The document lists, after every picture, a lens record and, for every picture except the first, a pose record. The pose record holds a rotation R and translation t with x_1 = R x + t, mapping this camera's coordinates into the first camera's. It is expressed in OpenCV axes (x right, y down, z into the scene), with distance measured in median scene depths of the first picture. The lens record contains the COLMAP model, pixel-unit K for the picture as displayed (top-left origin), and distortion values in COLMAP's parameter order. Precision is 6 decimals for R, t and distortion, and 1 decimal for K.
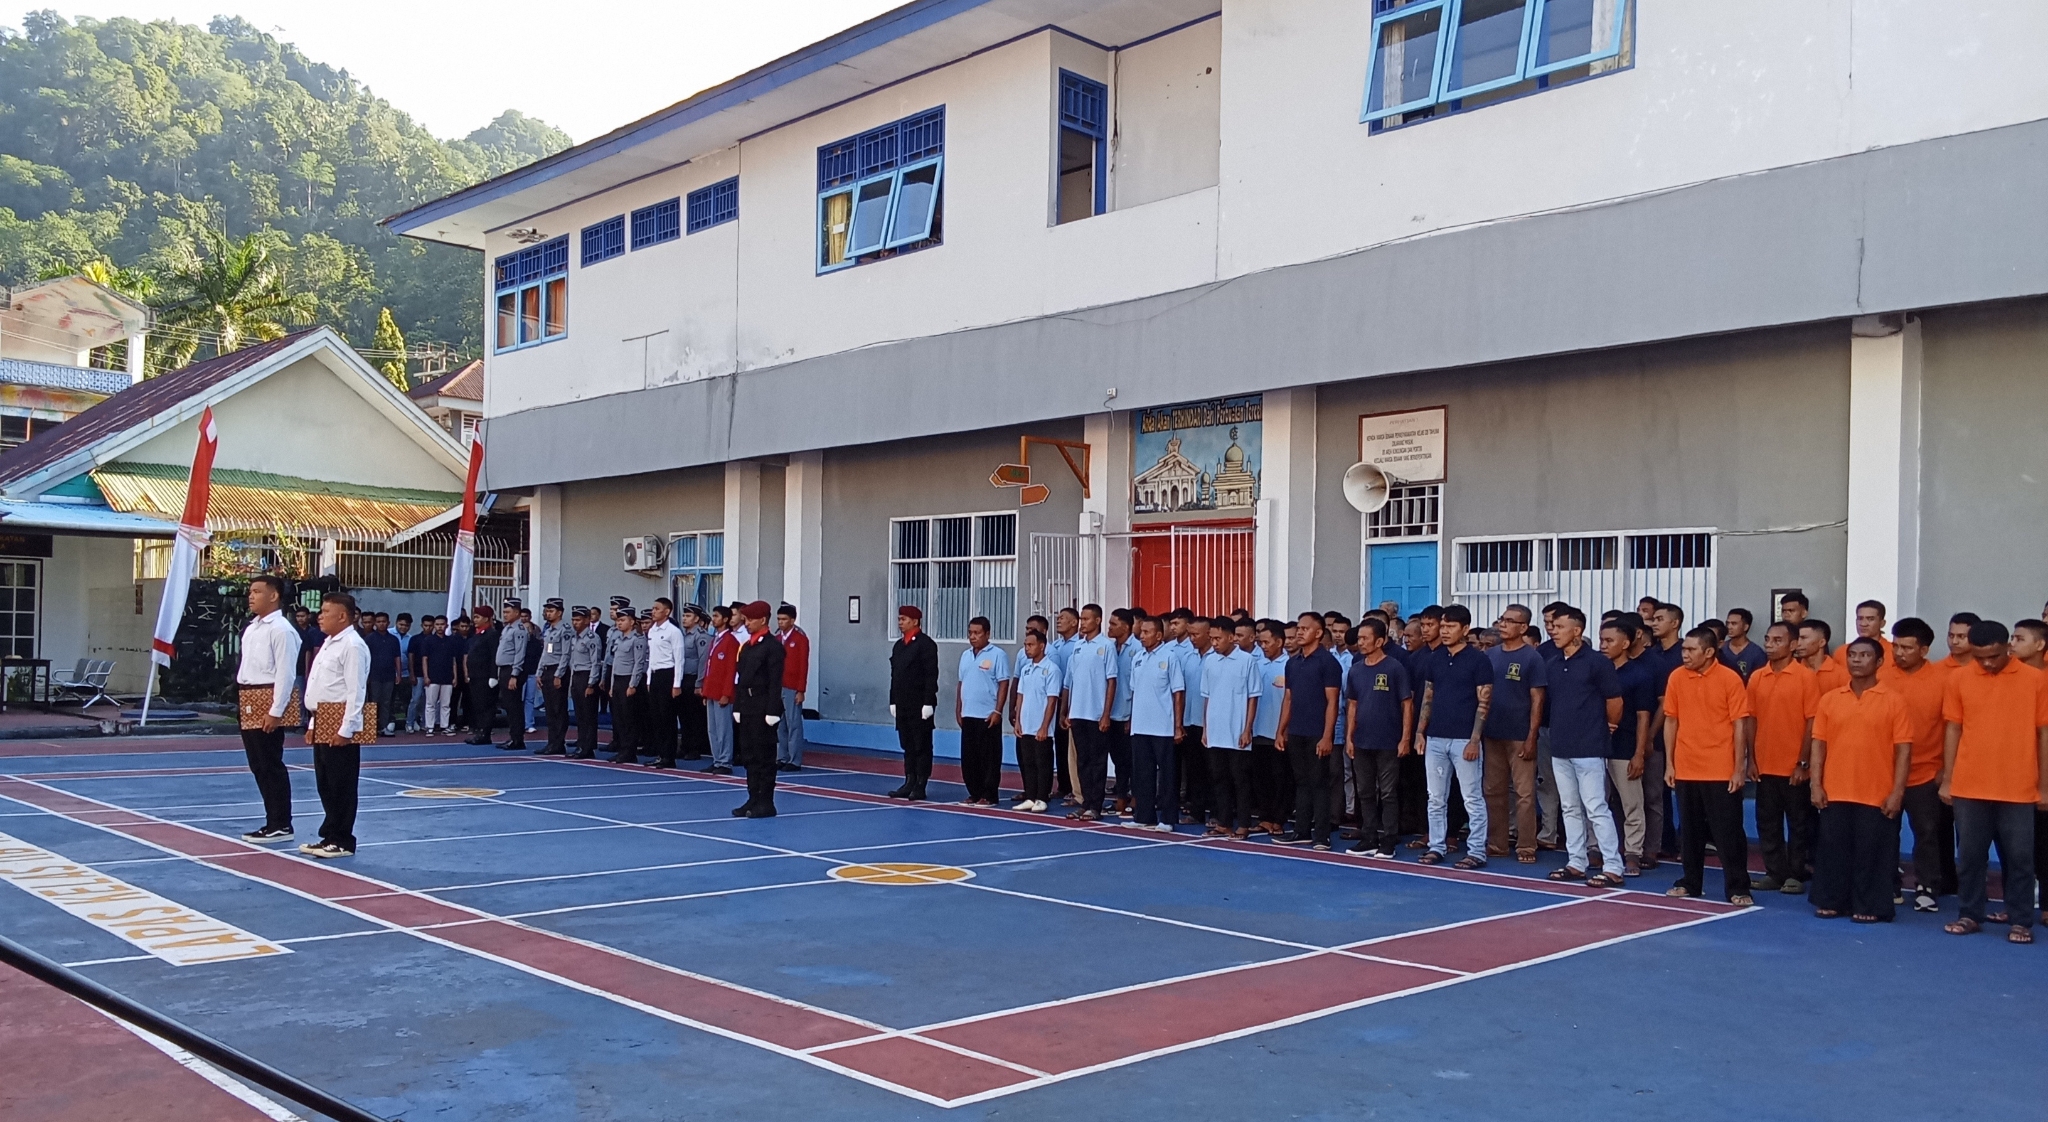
lens RADIAL K [[1629.6, 0, 1027.3], [0, 1629.6, 572.7], [0, 0, 1]] dist [-0.016851, -0.043857]
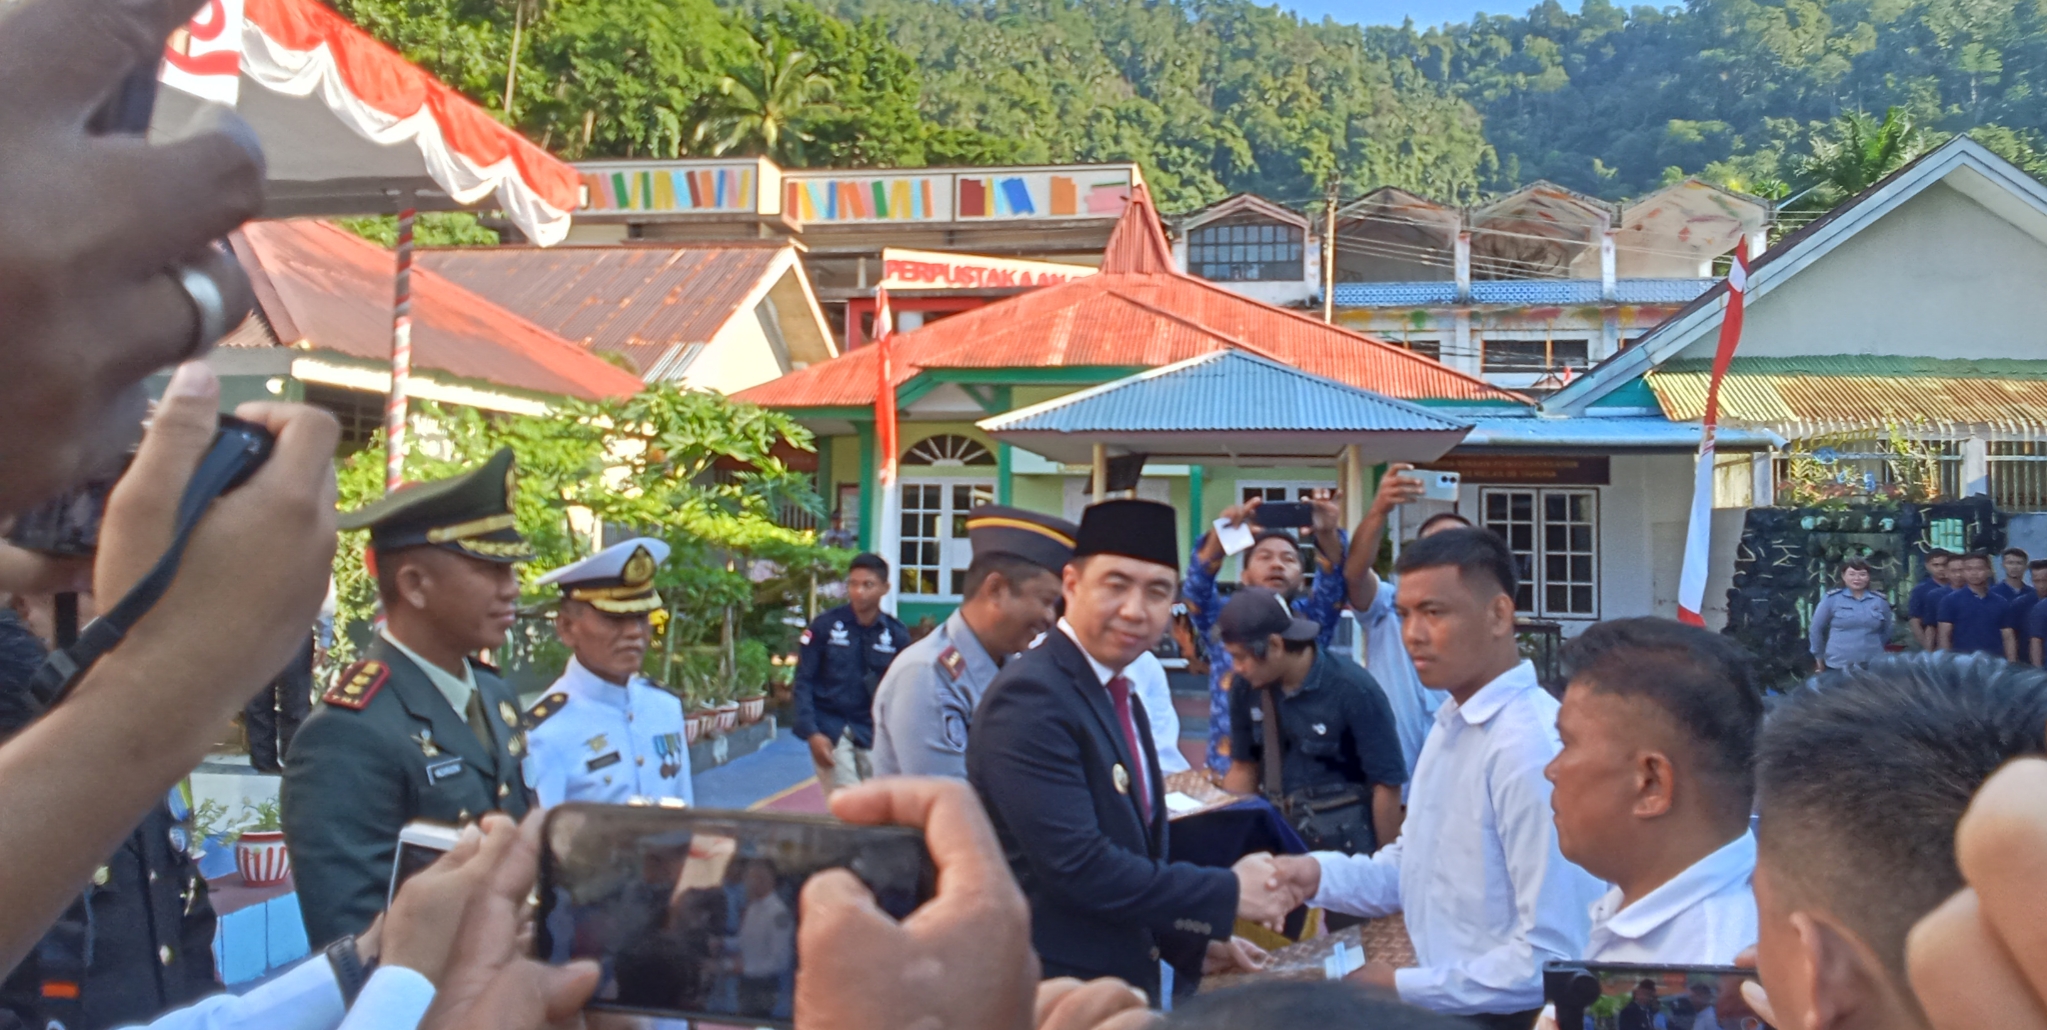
lens RADIAL K [[1532.2, 0, 1019.6], [0, 1532.2, 526.3], [0, 0, 1]] dist [-0.005086, -0.031172]
pose [[0.550427, -0.017845, -0.834692, -0.056341], [0.035121, 0.999381, 0.001794, -0.000233], [0.834144, -0.030302, 0.550714, 0.146047]]
